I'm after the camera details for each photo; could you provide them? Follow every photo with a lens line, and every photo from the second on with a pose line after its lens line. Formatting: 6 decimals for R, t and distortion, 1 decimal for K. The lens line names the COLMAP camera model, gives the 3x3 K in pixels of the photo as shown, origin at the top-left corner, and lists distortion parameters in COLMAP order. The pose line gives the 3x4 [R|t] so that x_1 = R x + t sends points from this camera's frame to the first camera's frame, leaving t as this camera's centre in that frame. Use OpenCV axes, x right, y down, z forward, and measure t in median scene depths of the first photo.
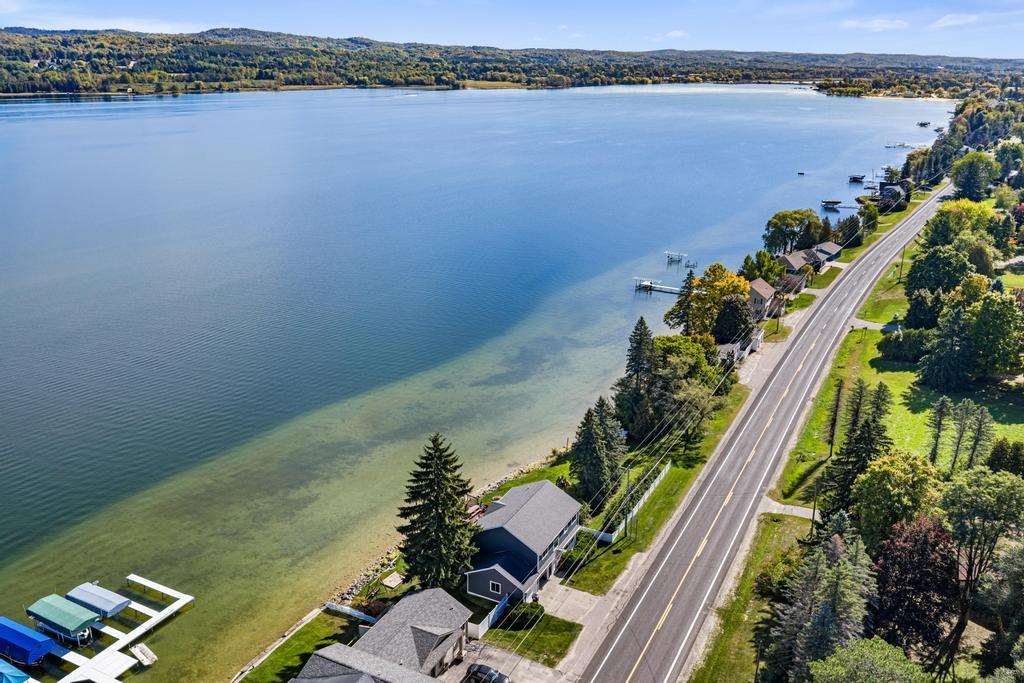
lens RADIAL K [[843.4, 0, 512.0], [0, 843.4, 341.5], [0, 0, 1]] dist [0.009215, 0.002314]
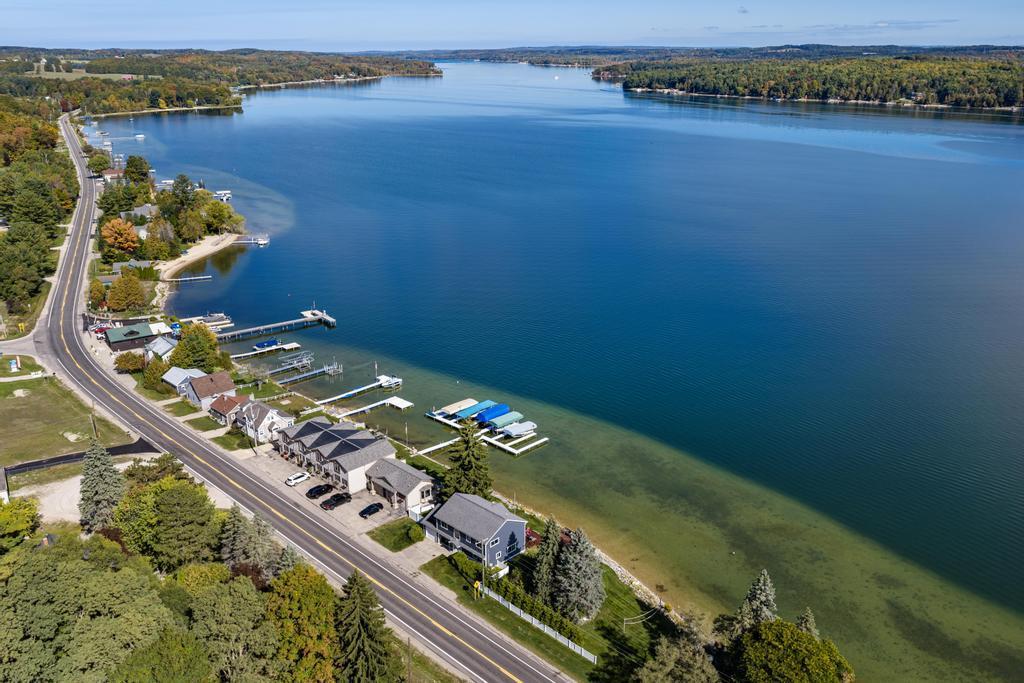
lens RADIAL K [[843.4, 0, 512.0], [0, 843.4, 341.5], [0, 0, 1]] dist [0.009215, 0.002314]
pose [[-0.322922, 0.285721, -0.902266, 1.108907], [-0.297212, 0.874498, 0.383300, -0.557942], [0.898547, 0.391940, -0.197475, 1.155344]]
